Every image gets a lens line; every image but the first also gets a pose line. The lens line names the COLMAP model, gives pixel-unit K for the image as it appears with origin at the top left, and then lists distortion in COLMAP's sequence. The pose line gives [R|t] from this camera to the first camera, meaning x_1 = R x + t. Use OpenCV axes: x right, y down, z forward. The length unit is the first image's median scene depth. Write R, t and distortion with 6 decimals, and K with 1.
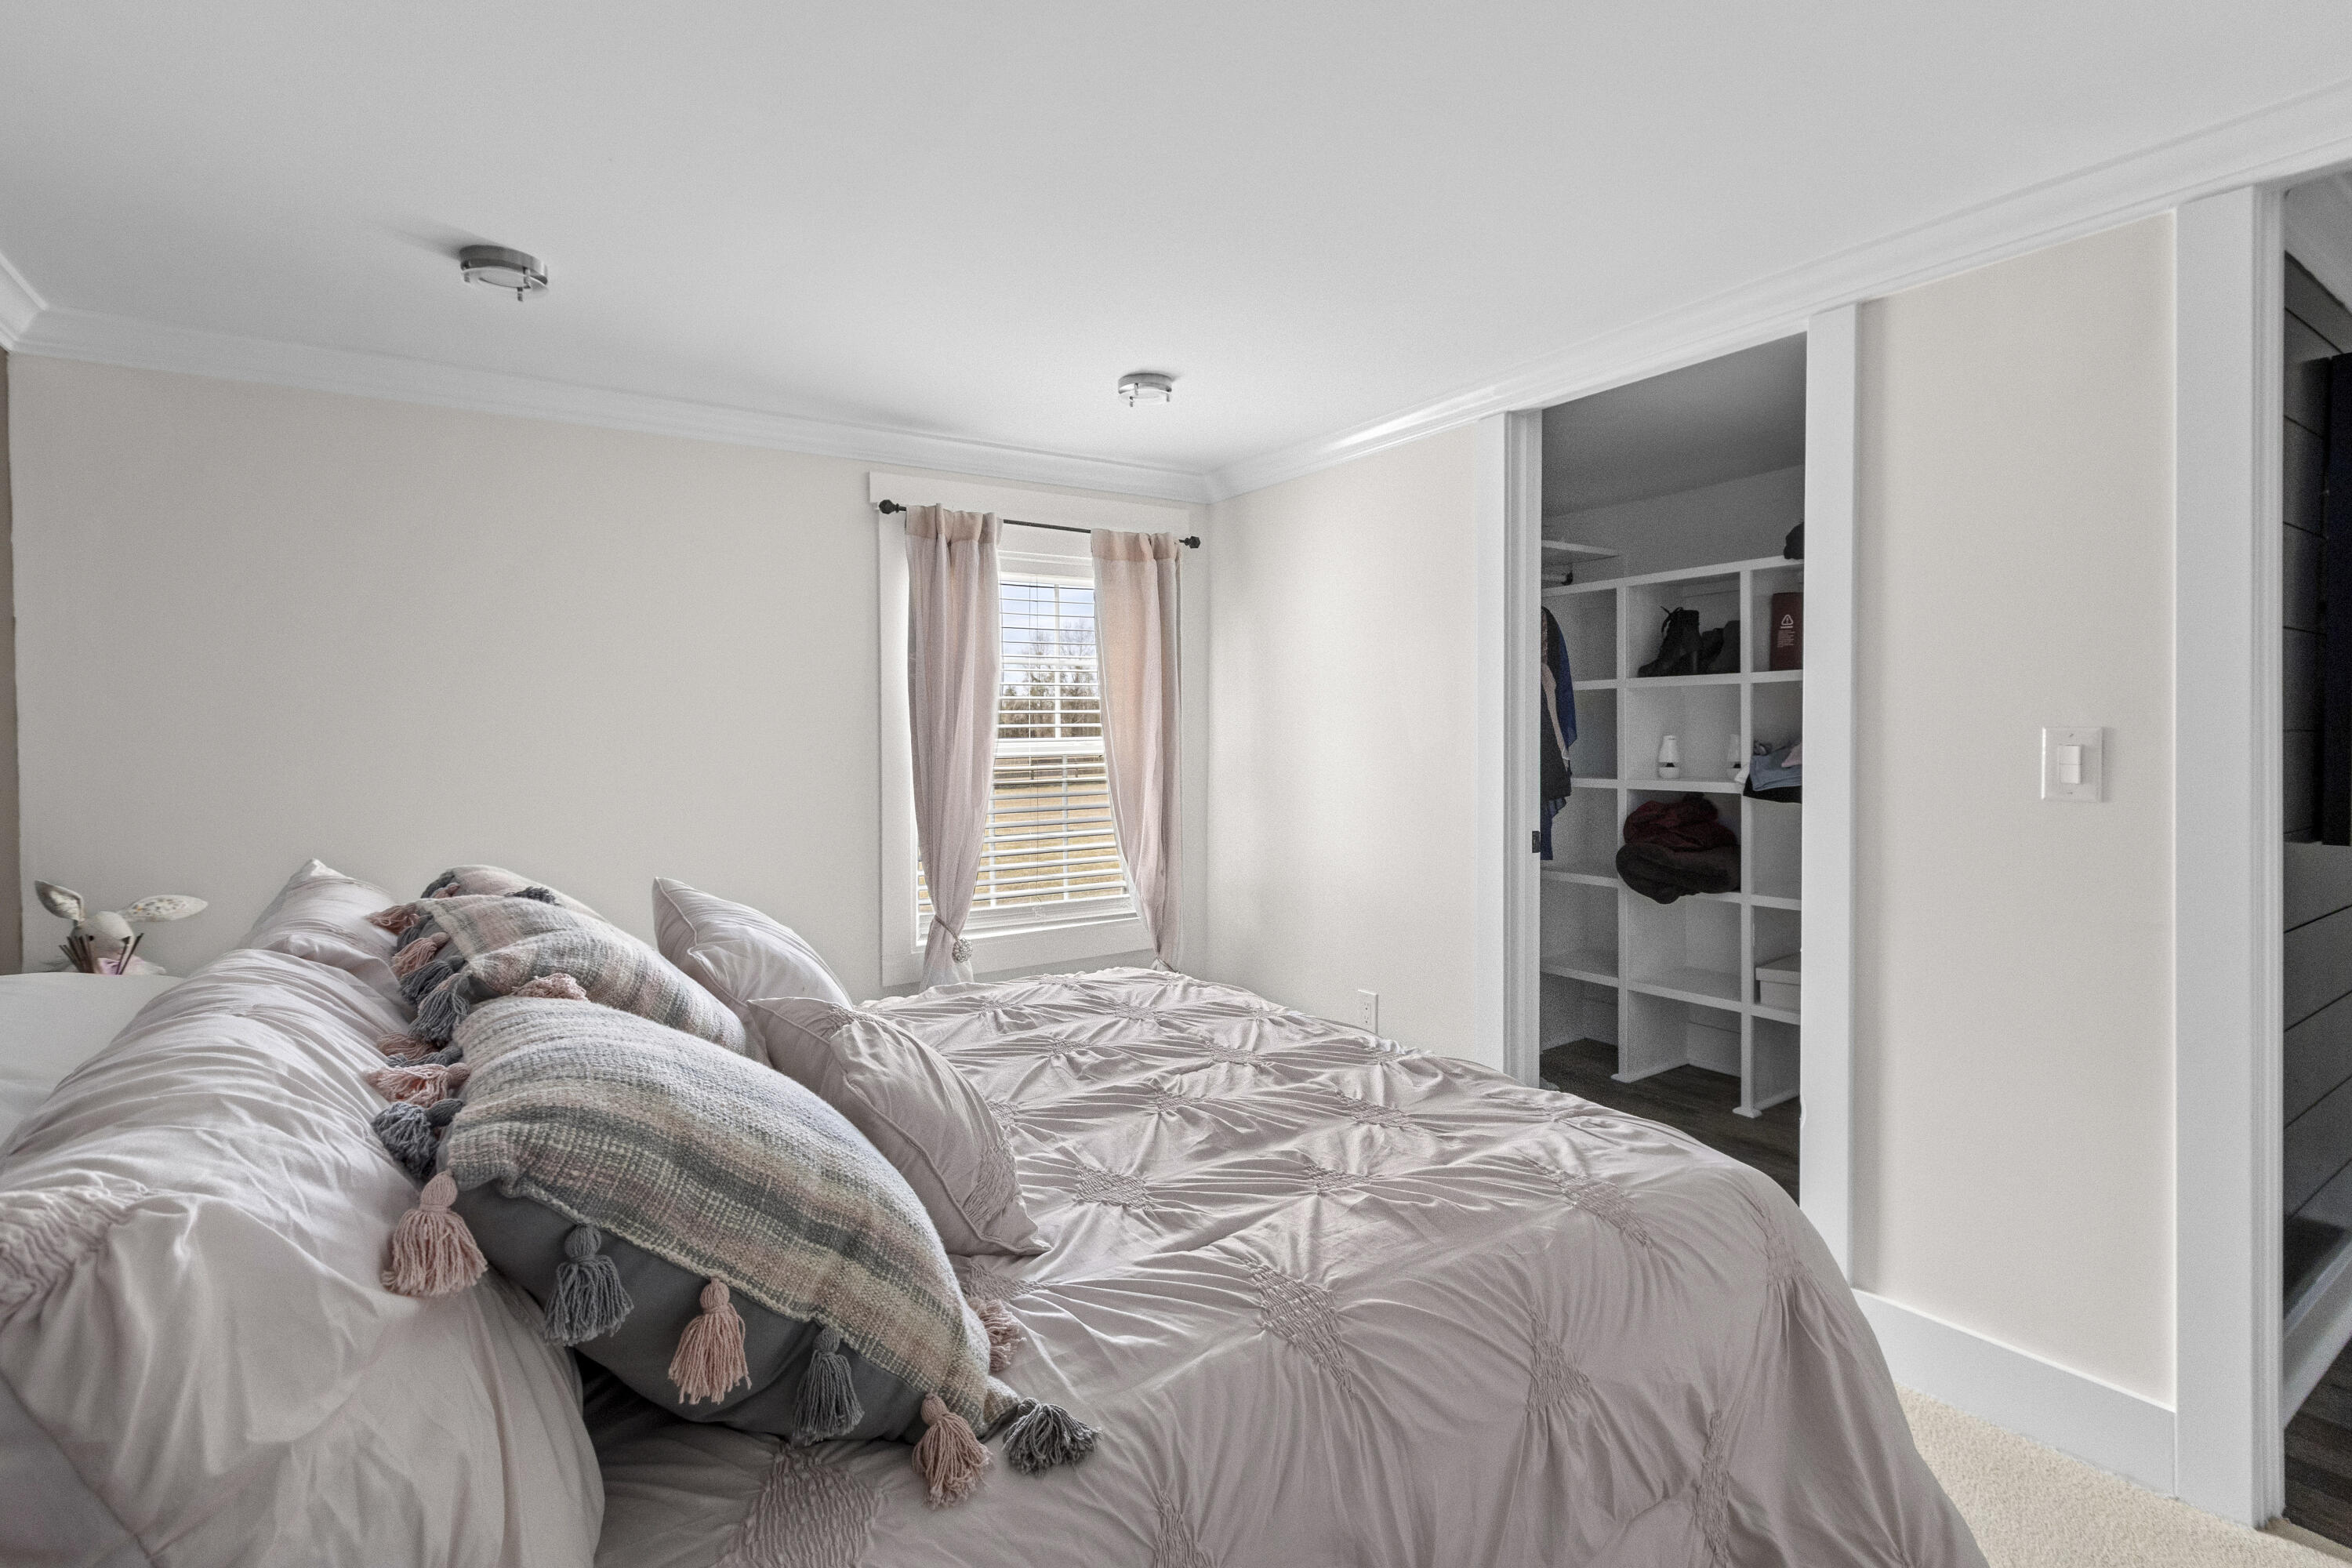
lens RADIAL K [[1072.0, 0, 1178.8], [0, 1072.0, 767.2], [0, 0, 1]] dist [0.002304, -0.002481]
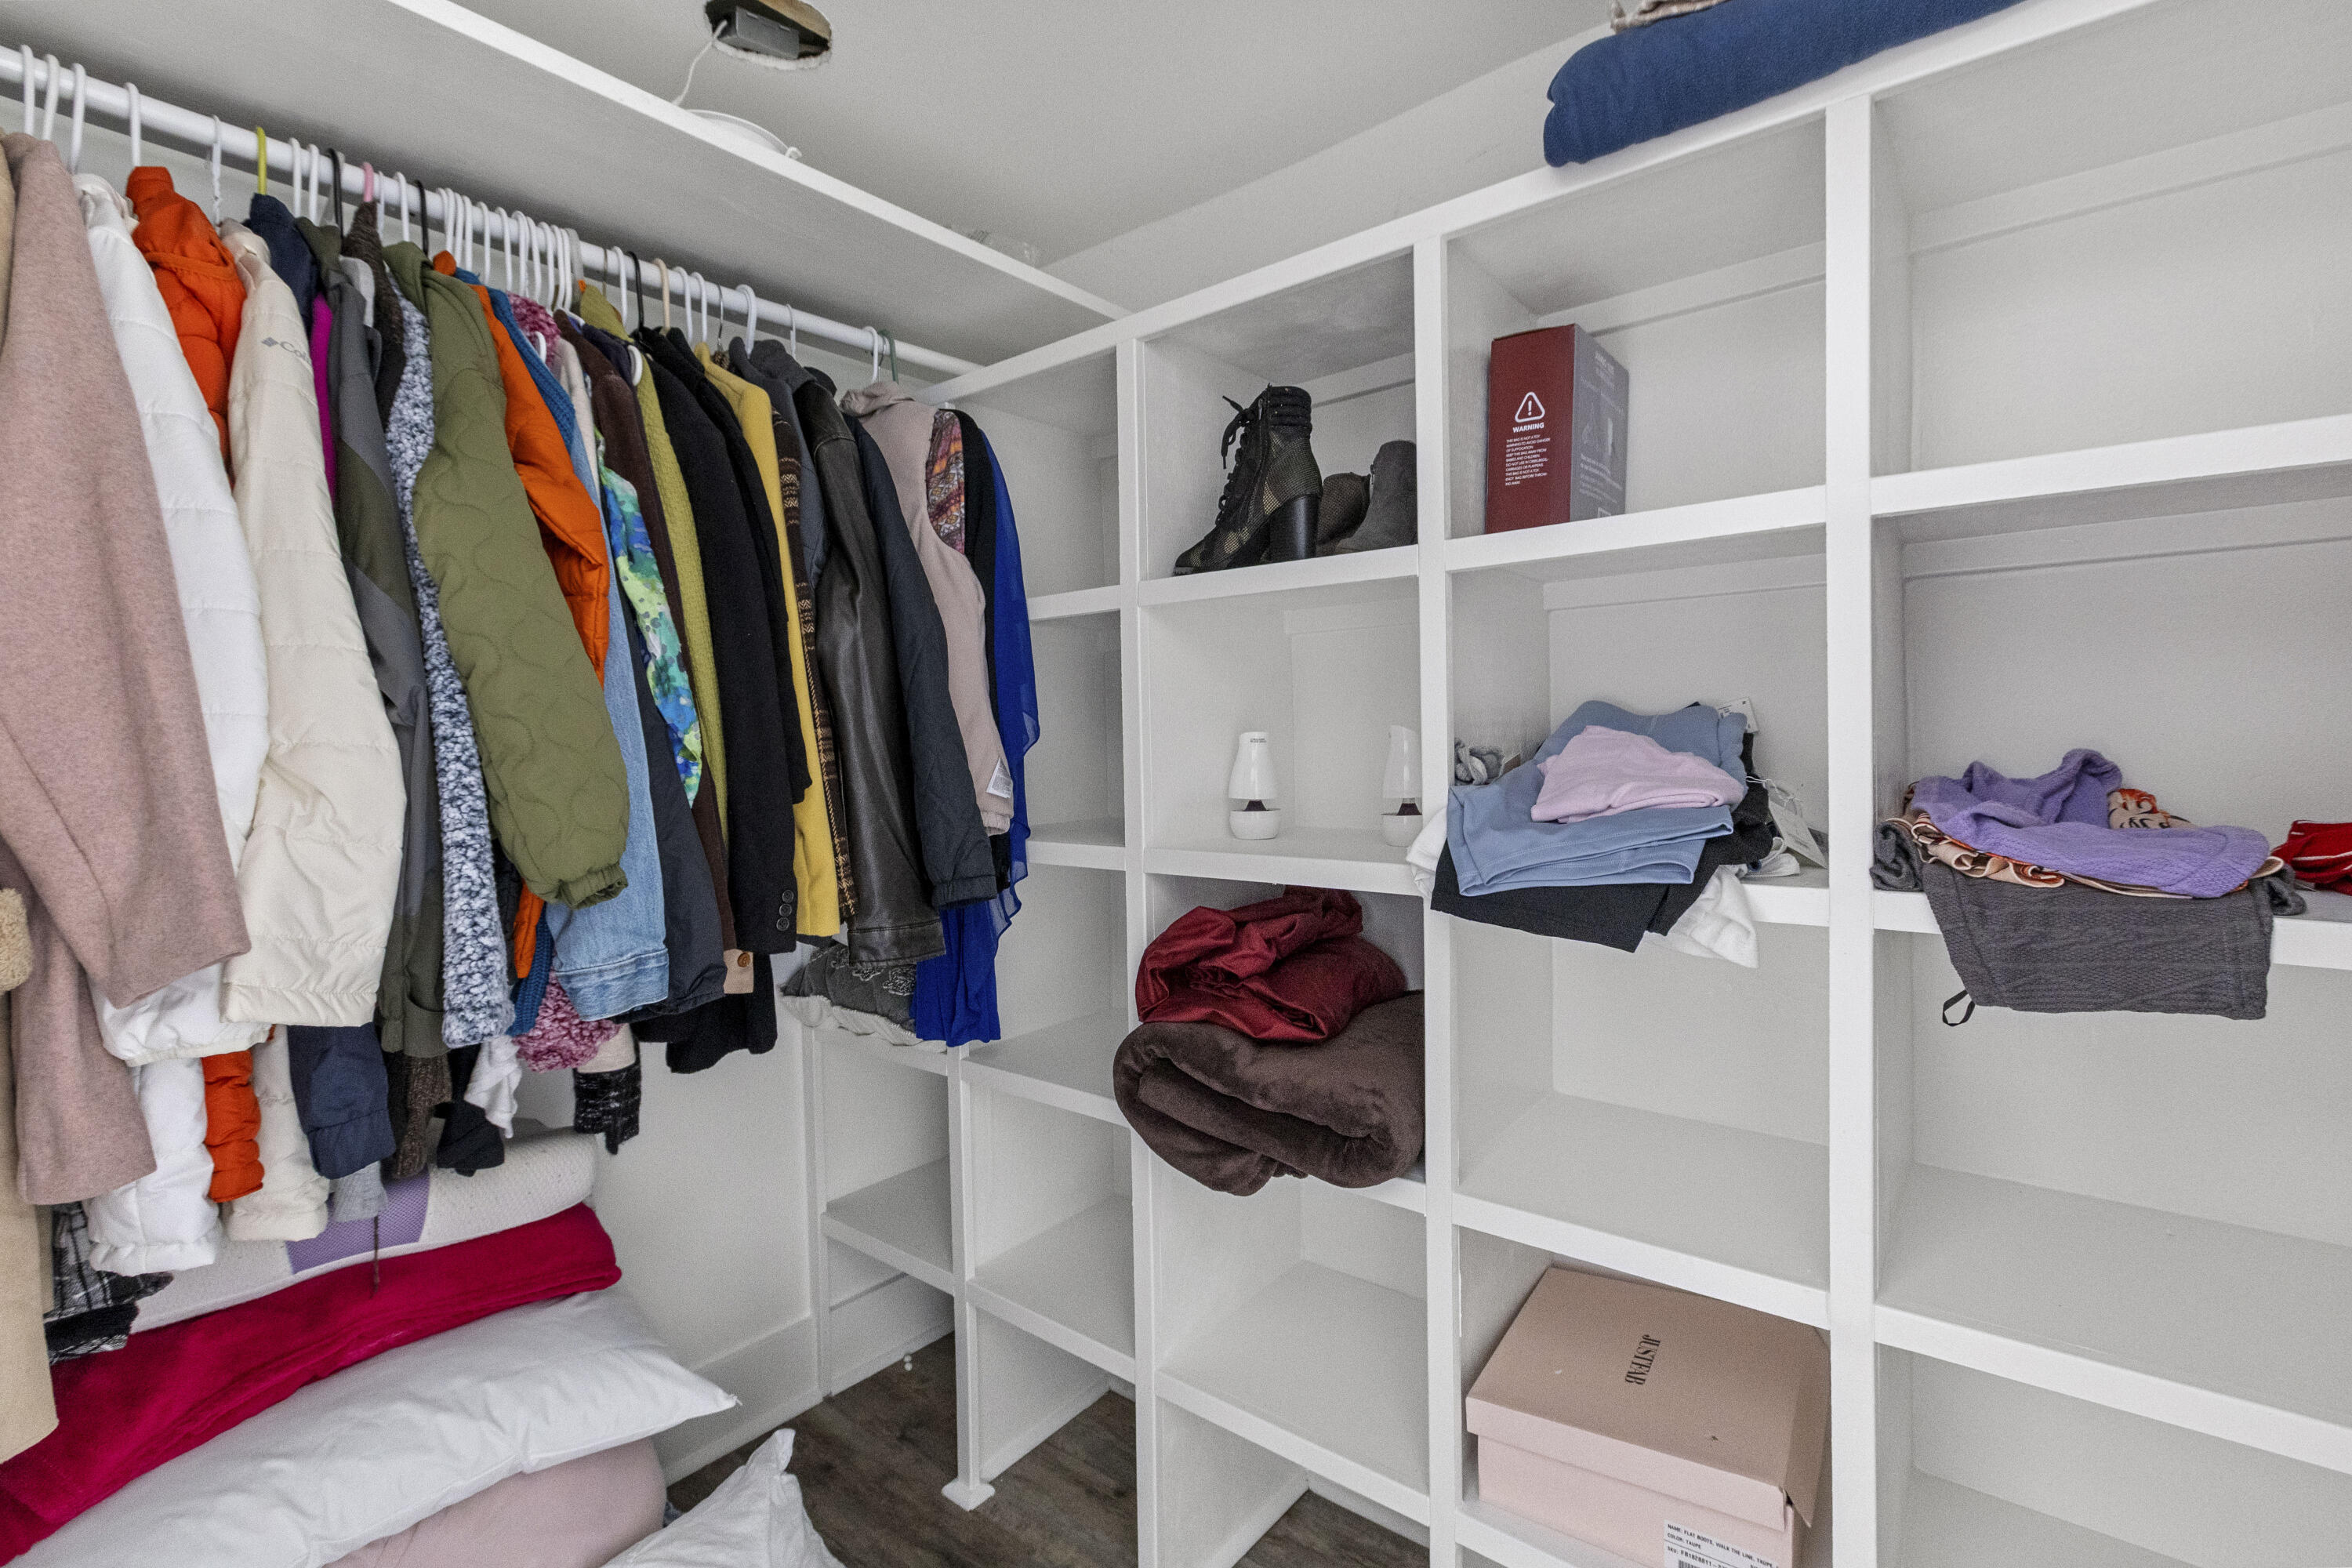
lens RADIAL K [[1072.0, 0, 1178.3], [0, 1072.0, 775.7], [0, 0, 1]] dist [0.002304, -0.002481]
pose [[0.960053, -0.009006, 0.279672, 0.335731], [0.010650, 0.999934, -0.004362, -0.012443], [-0.279614, 0.007166, 0.960086, 0.657957]]
